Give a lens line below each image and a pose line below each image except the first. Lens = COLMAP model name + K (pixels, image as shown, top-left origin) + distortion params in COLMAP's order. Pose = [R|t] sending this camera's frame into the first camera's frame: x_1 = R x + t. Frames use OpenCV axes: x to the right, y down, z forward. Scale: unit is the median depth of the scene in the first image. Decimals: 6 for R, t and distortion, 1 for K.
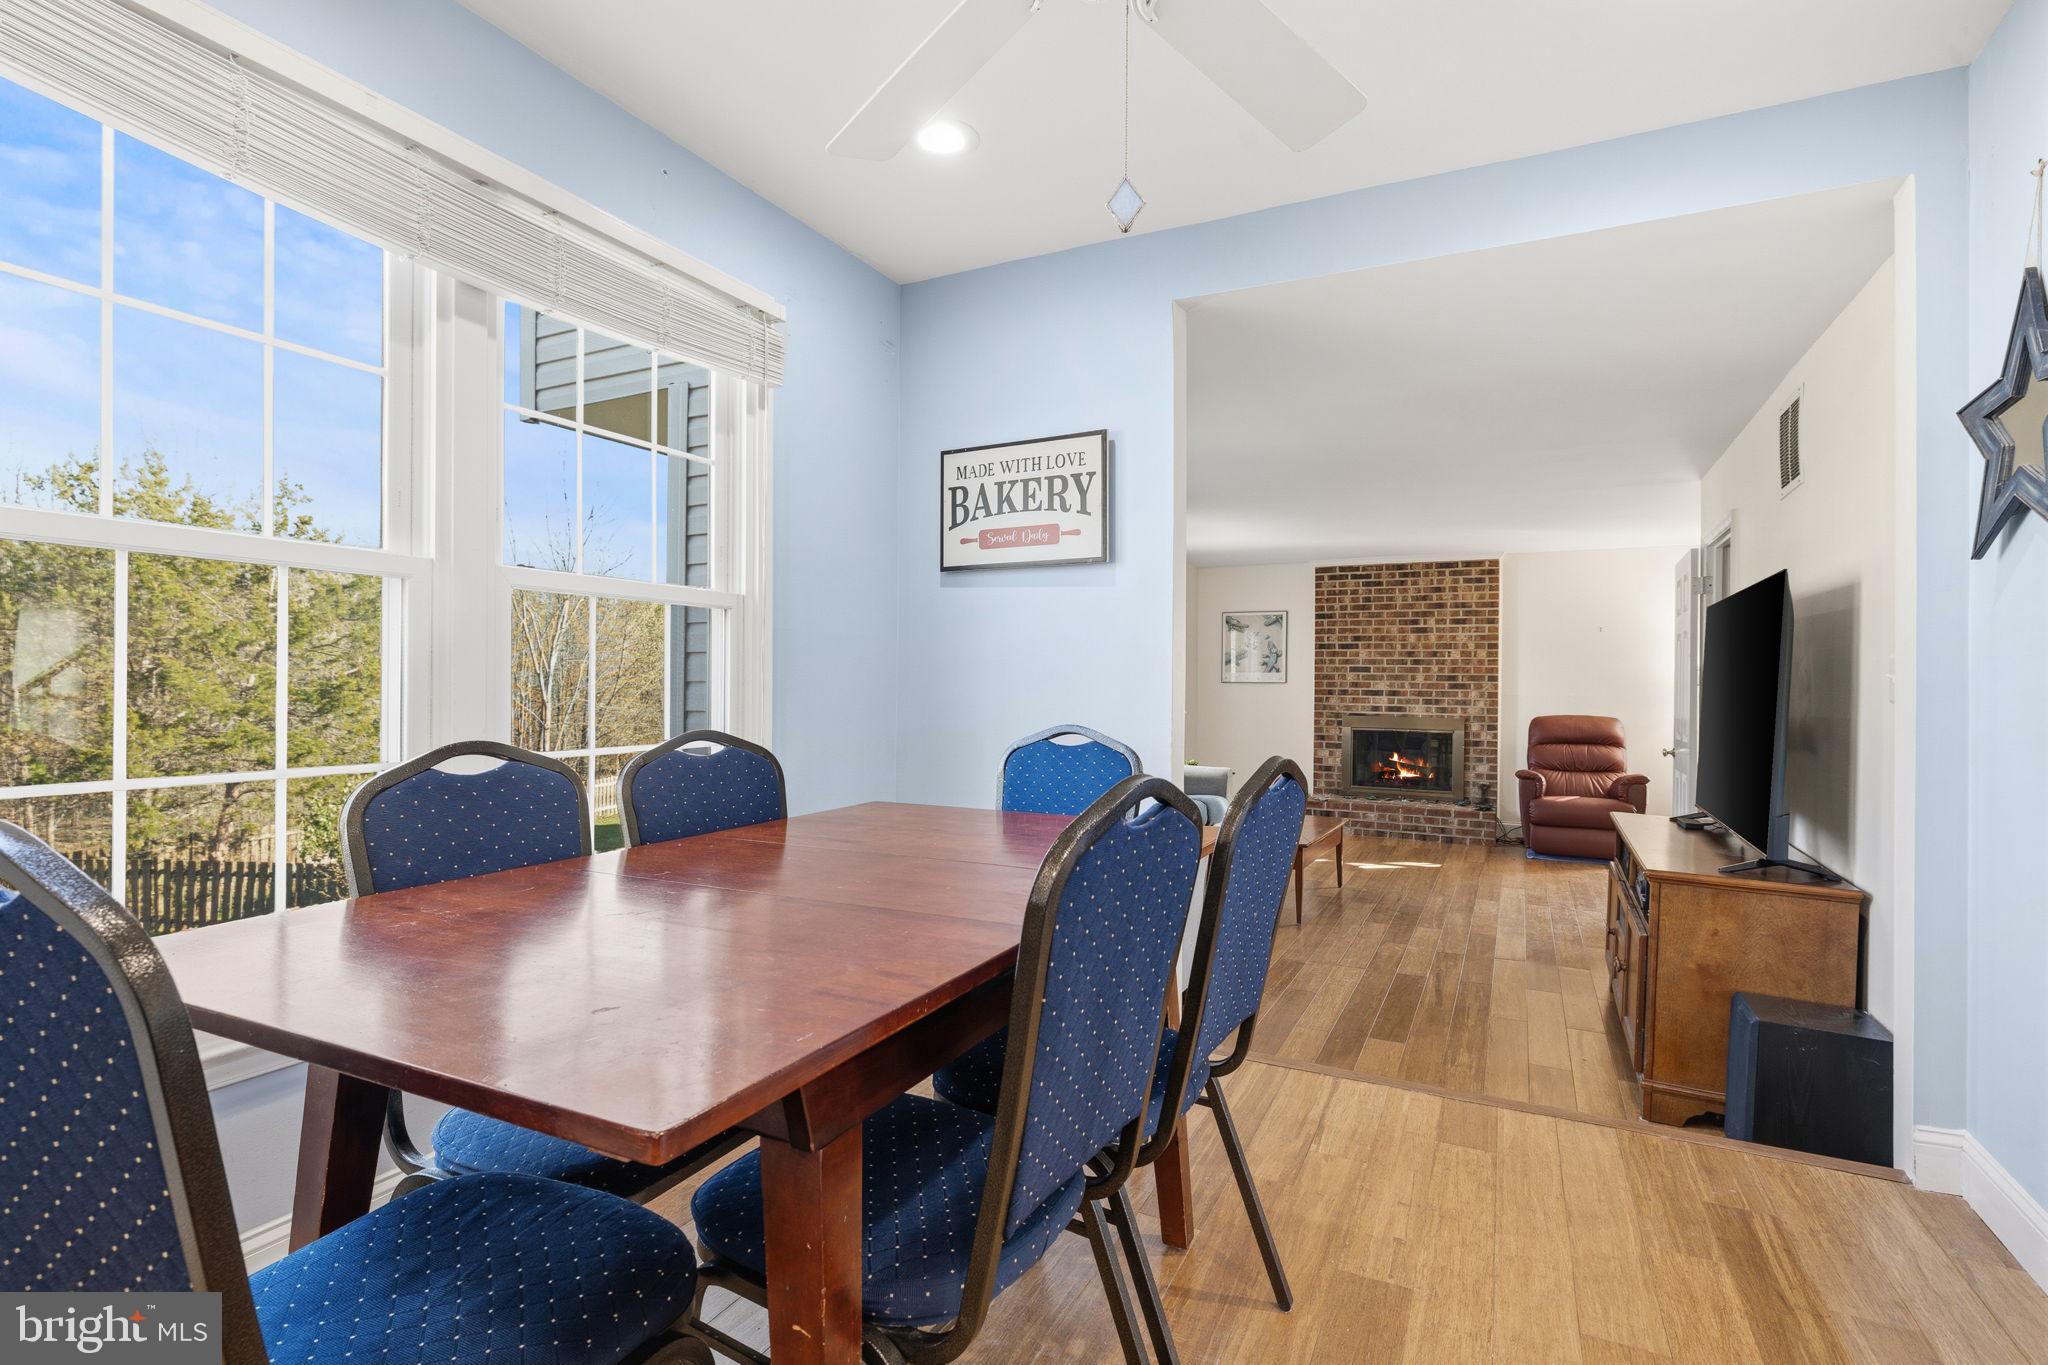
lens RADIAL K [[969.7, 0, 1024.0], [0, 969.7, 682.5], [0, 0, 1]] dist [0.001747, 0.000213]
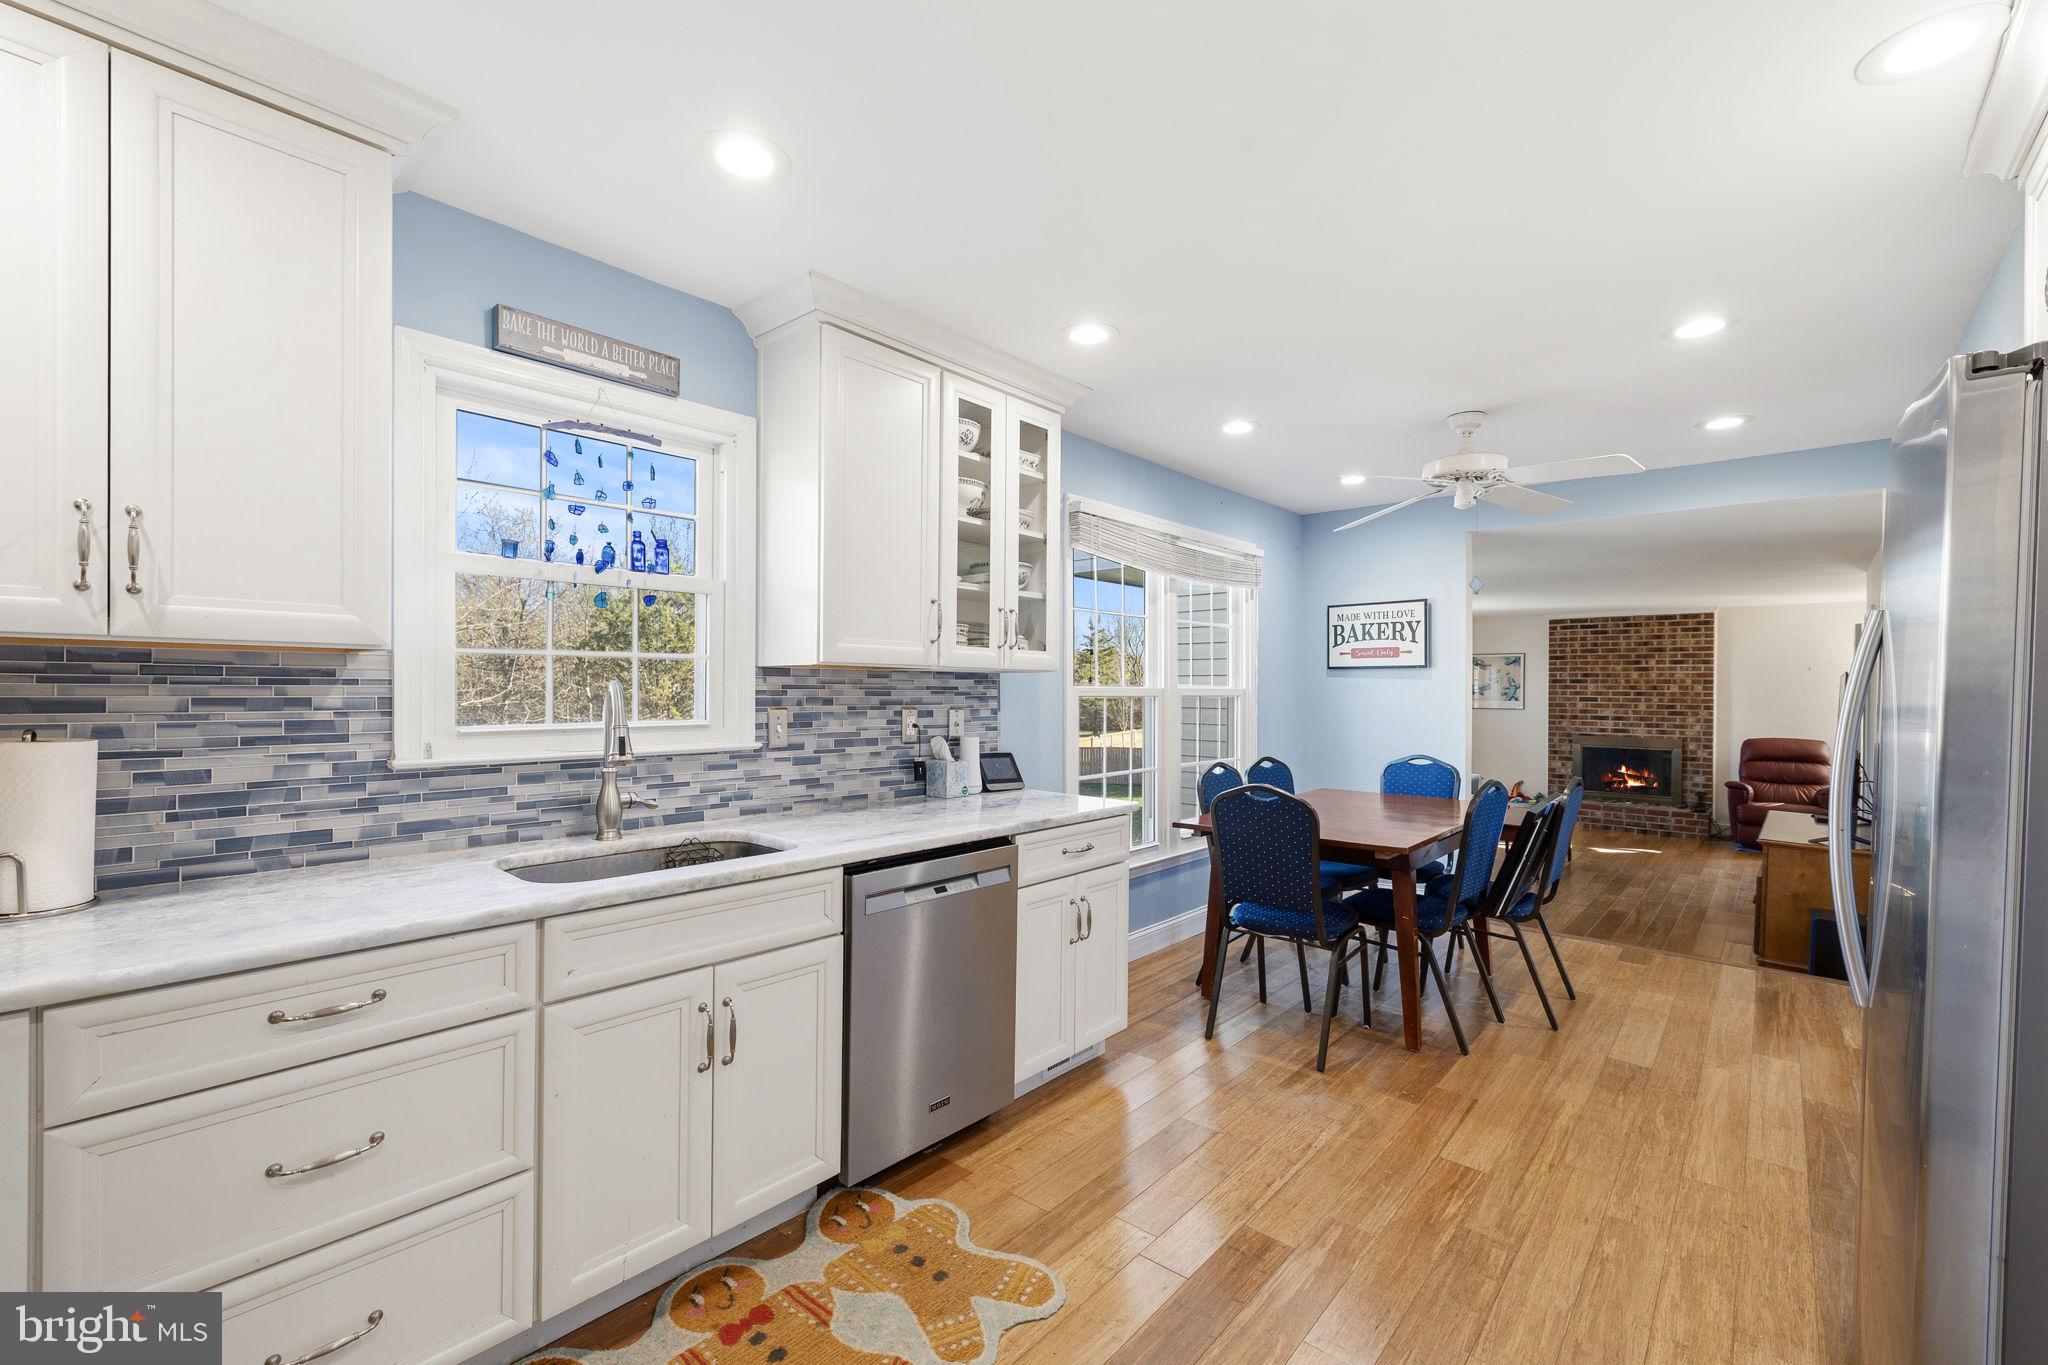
lens RADIAL K [[853.8, 0, 1025.3], [0, 853.8, 689.8], [0, 0, 1]] dist [0.002522, 0.000041]
pose [[0.966938, -0.002796, -0.254995, -0.091059], [0.002614, 0.999996, -0.001053, -0.028895], [0.254997, 0.000351, 0.966942, -0.301522]]
